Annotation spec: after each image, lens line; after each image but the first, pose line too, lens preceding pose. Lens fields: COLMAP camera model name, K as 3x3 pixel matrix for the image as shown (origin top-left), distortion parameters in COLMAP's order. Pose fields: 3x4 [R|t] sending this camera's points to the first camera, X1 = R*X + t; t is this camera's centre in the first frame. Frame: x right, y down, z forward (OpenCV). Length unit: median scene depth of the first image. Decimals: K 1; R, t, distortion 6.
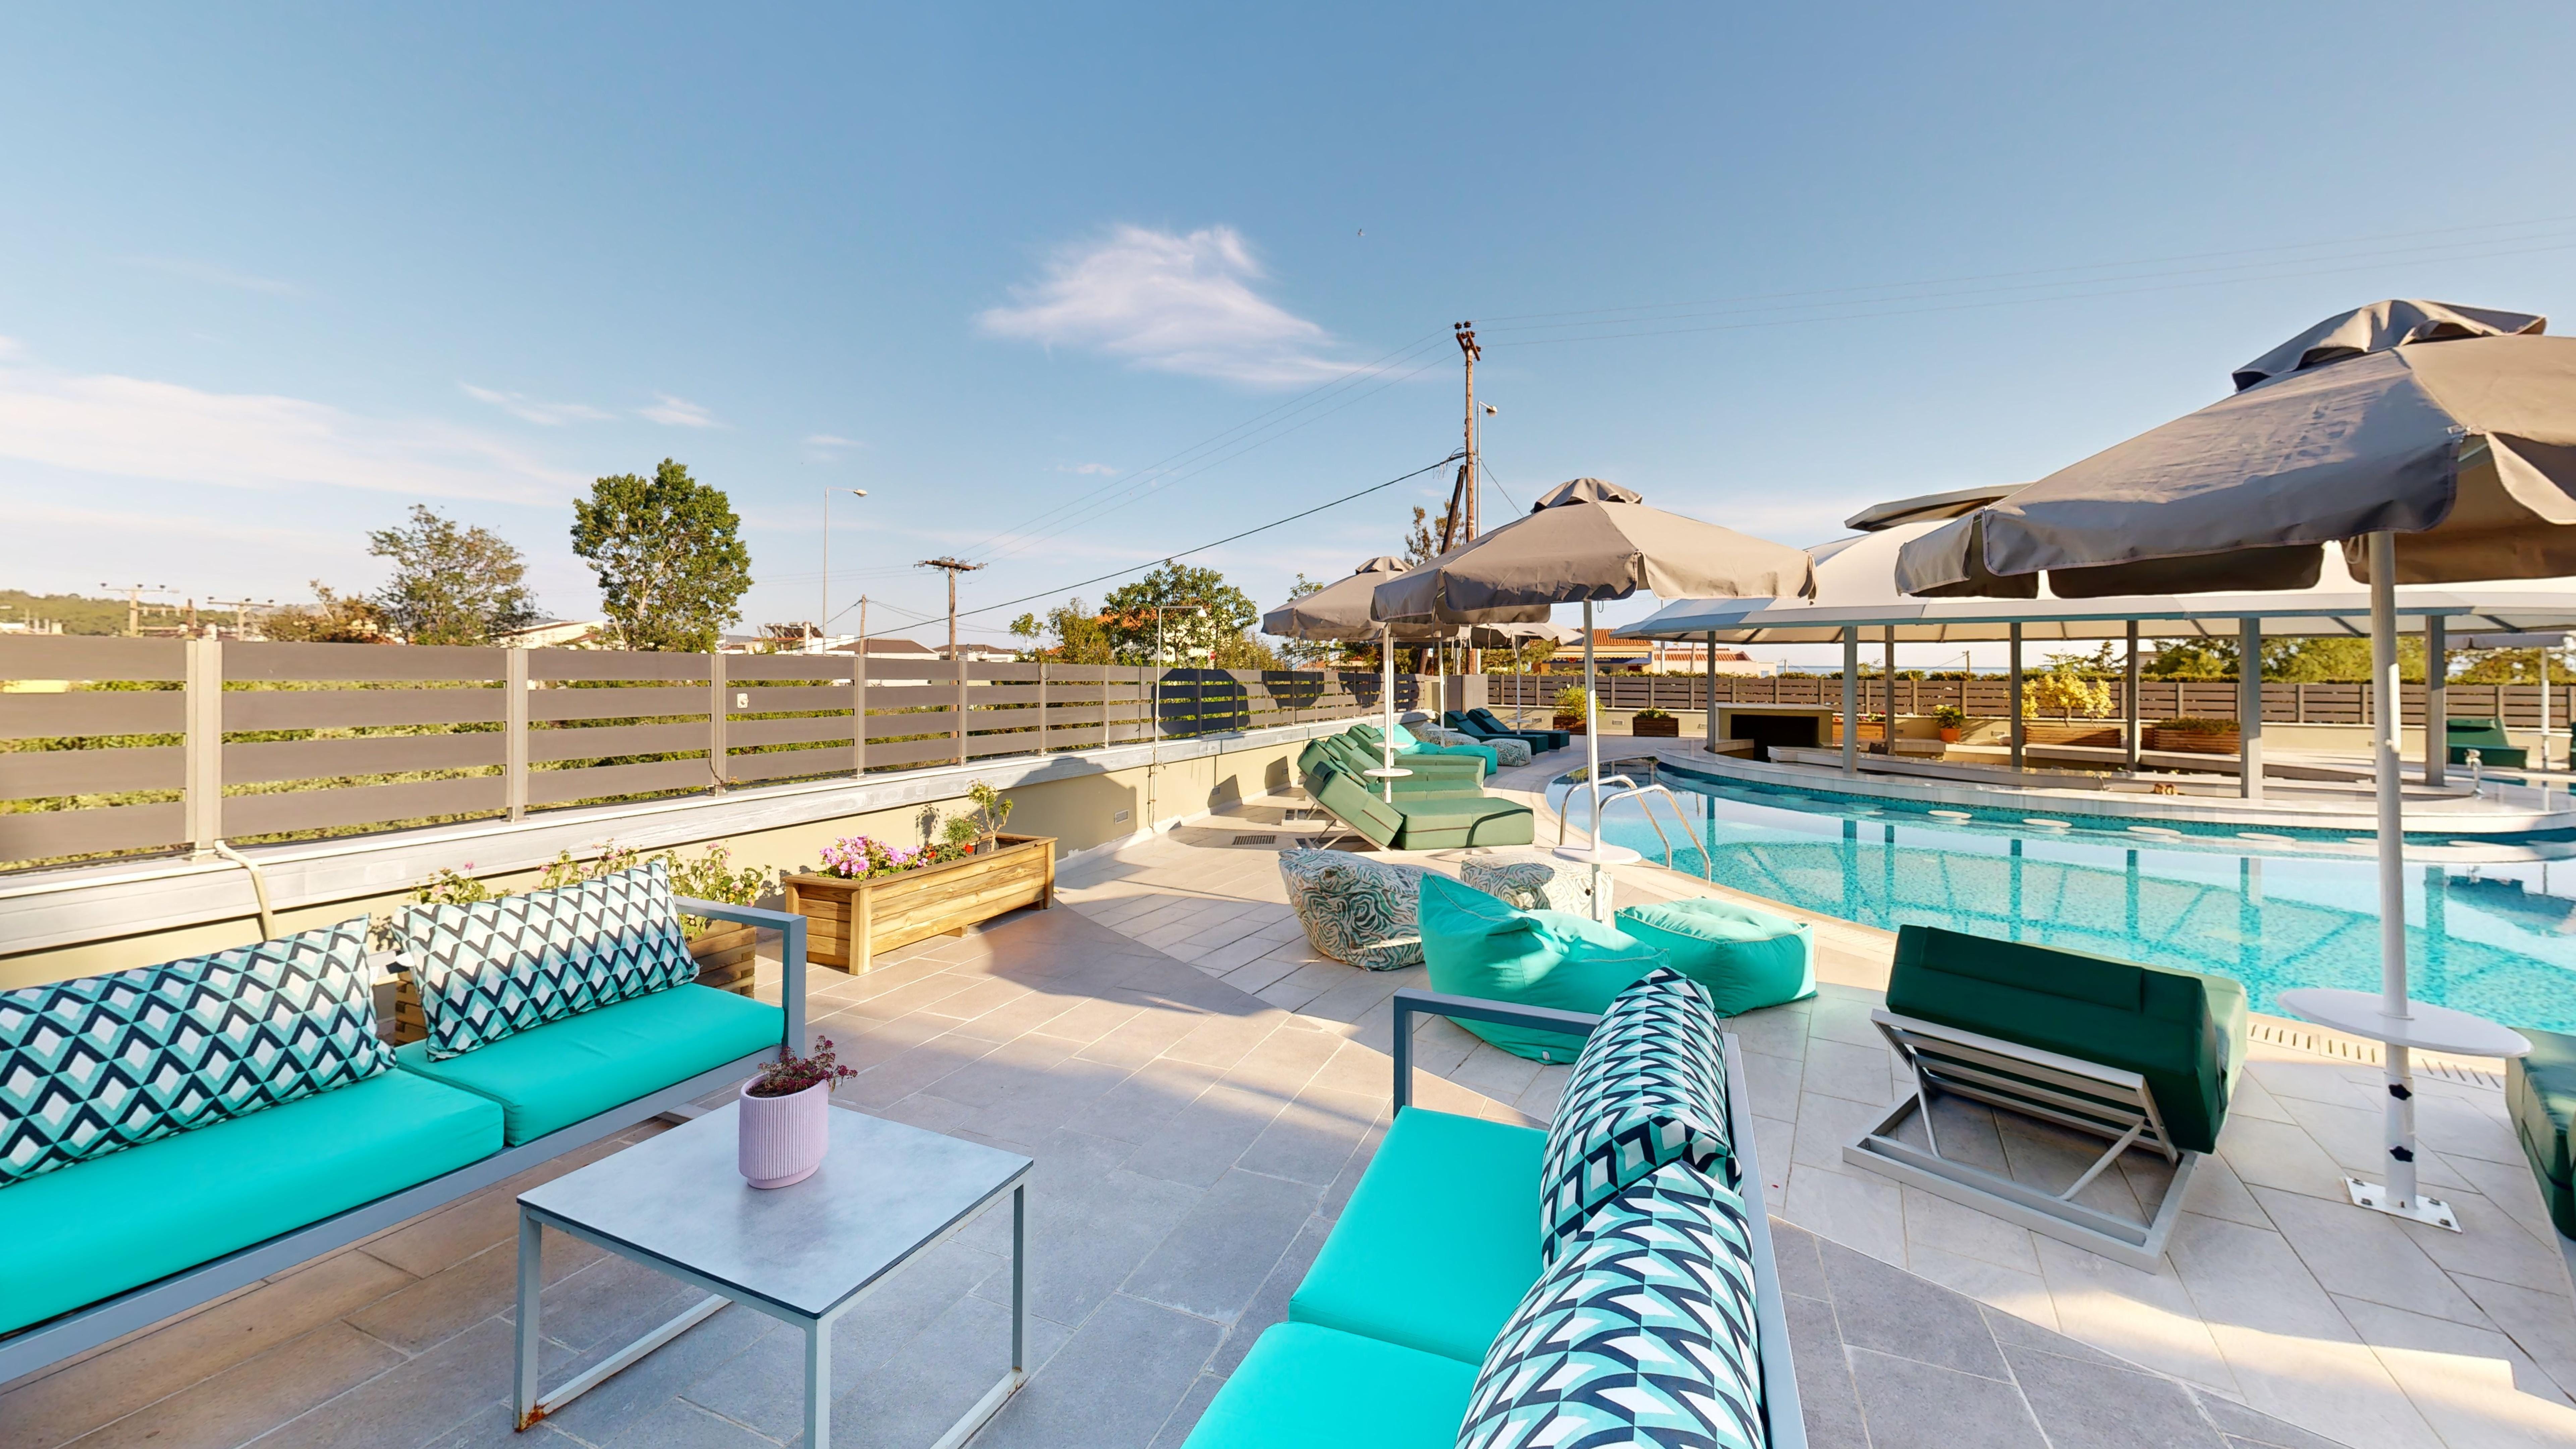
lens RADIAL K [[944.2, 0, 1286.1], [0, 944.2, 728.8], [0, 0, 1]] dist [-0.000195, 0.000039]
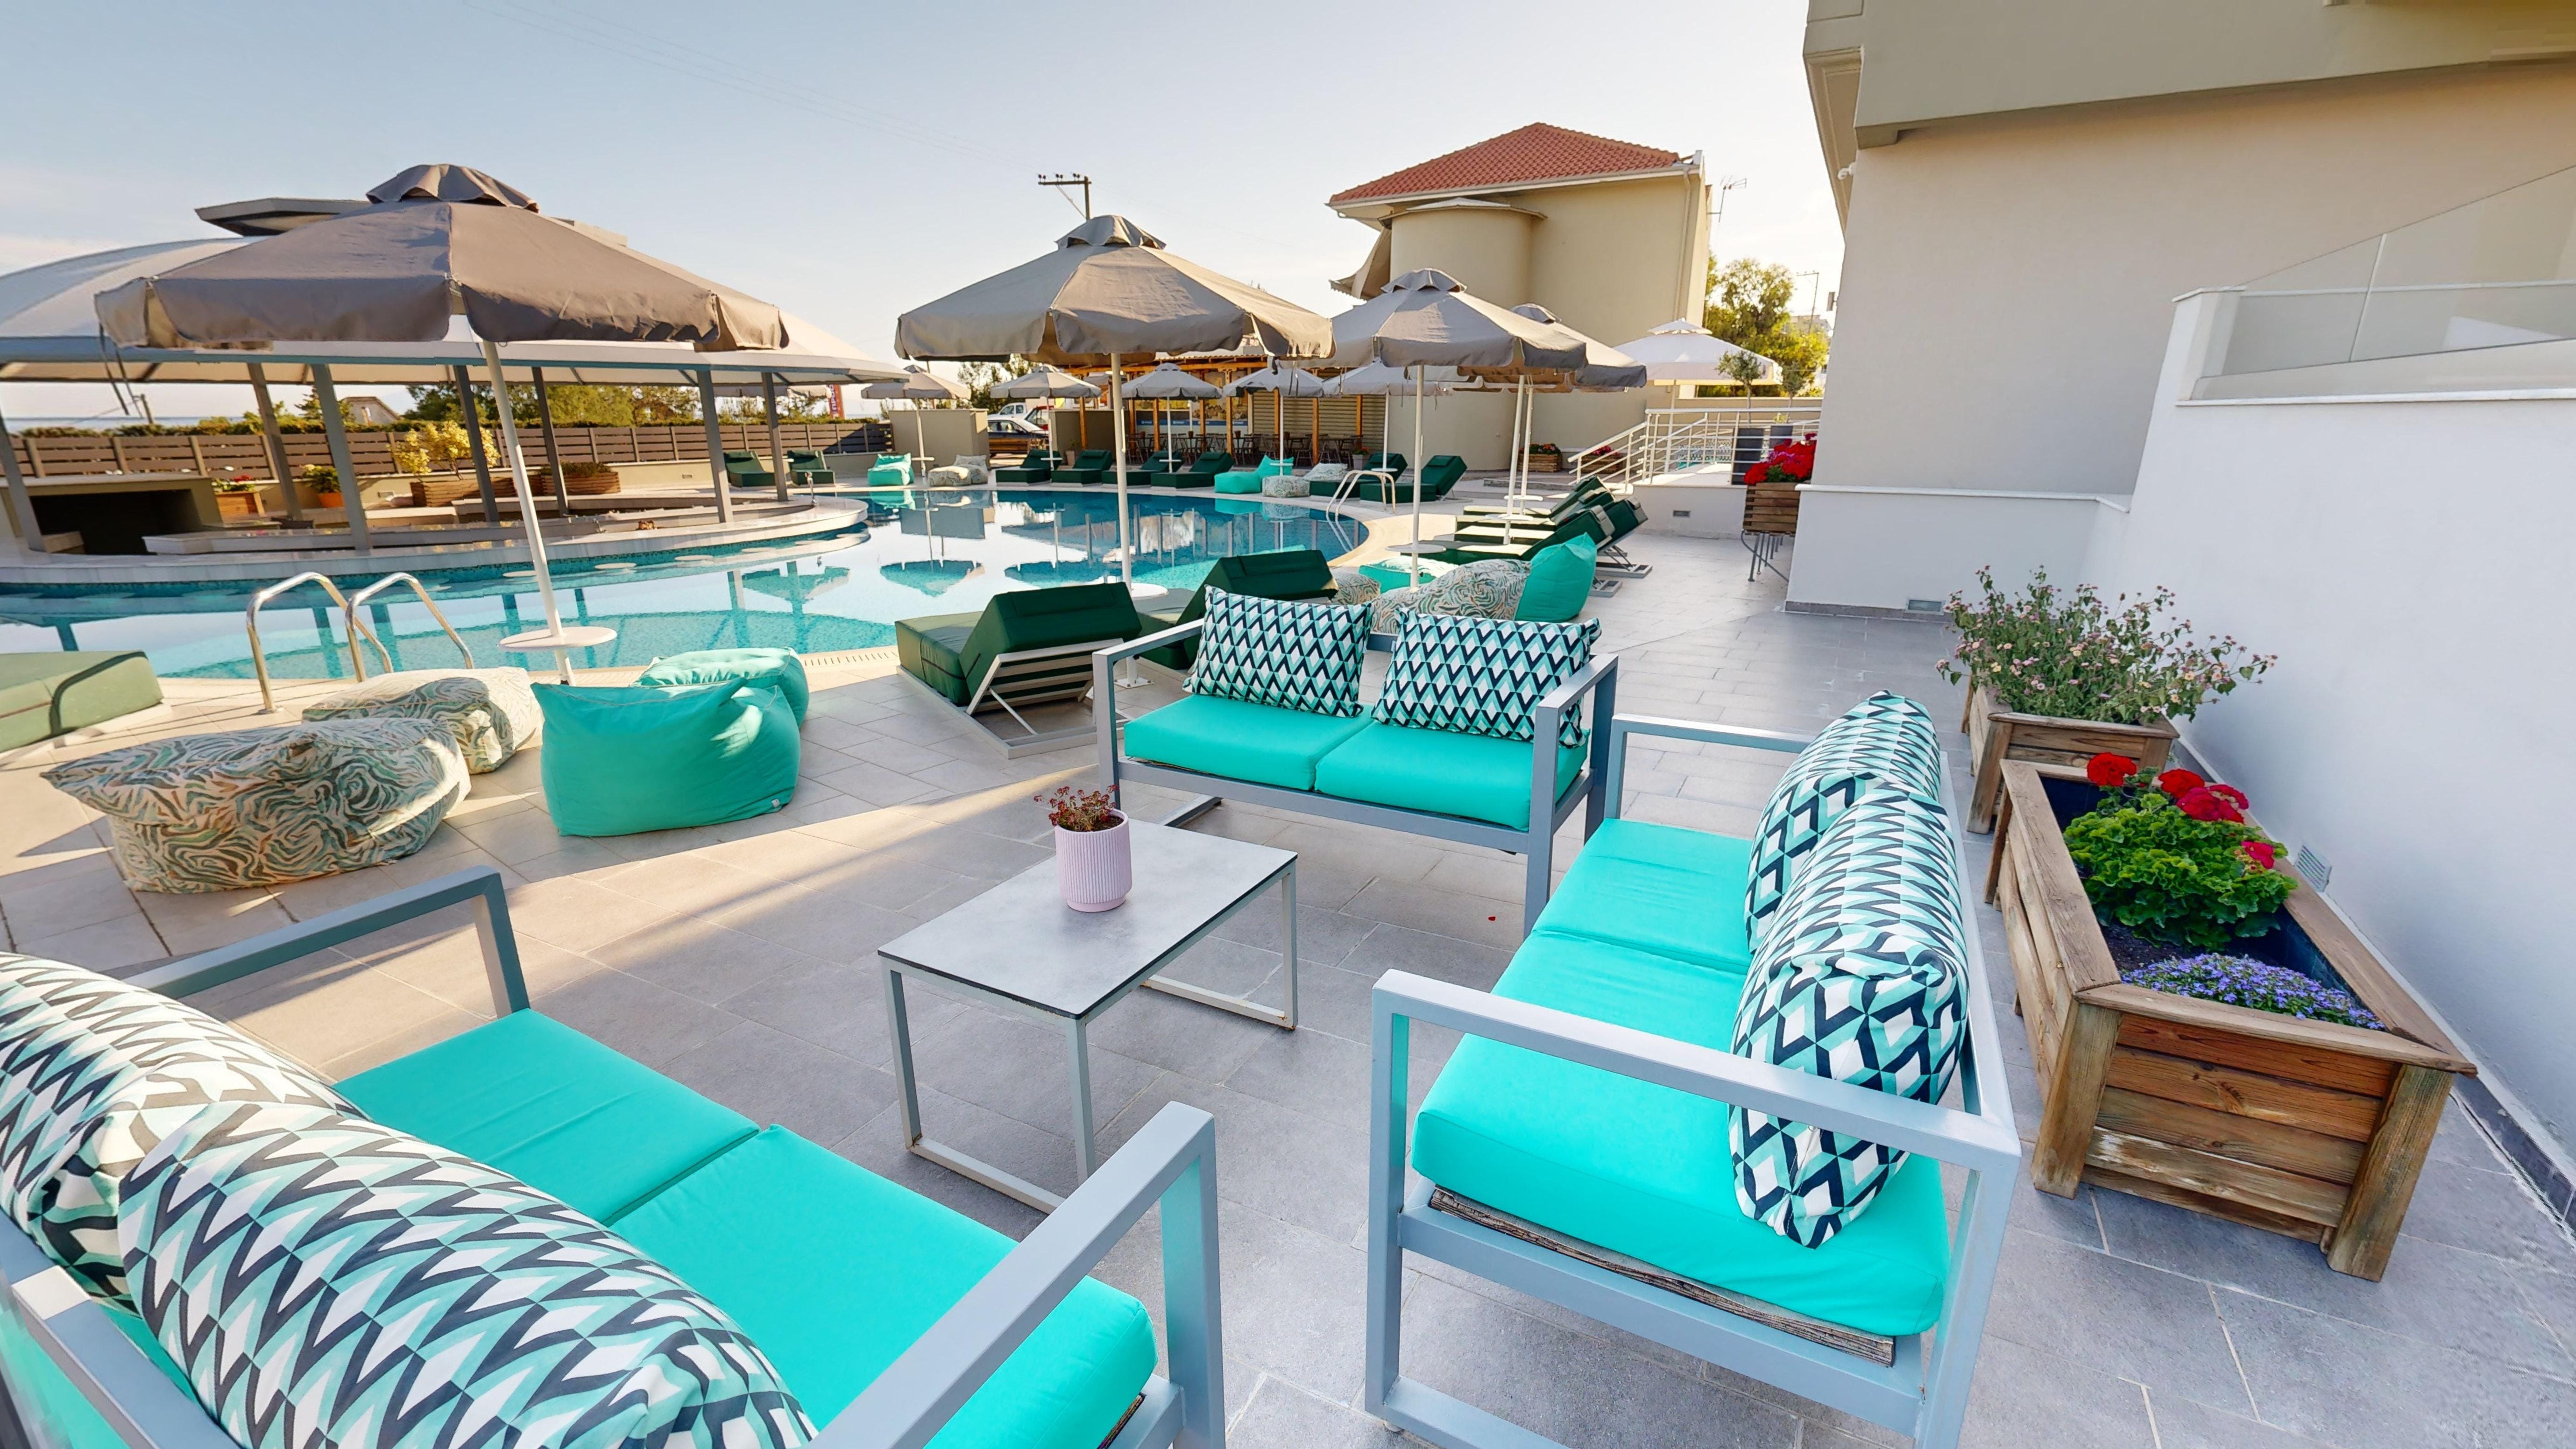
lens RADIAL K [[1072.7, 0, 1286.0], [0, 1072.7, 730.6], [0, 0, 1]] dist [0.000356, -0.000062]
pose [[0.064156, -0.288587, 0.955302, -0.280727], [0.073326, 0.956050, 0.283888, -0.008775], [-0.995242, 0.051835, 0.082497, 0.118732]]
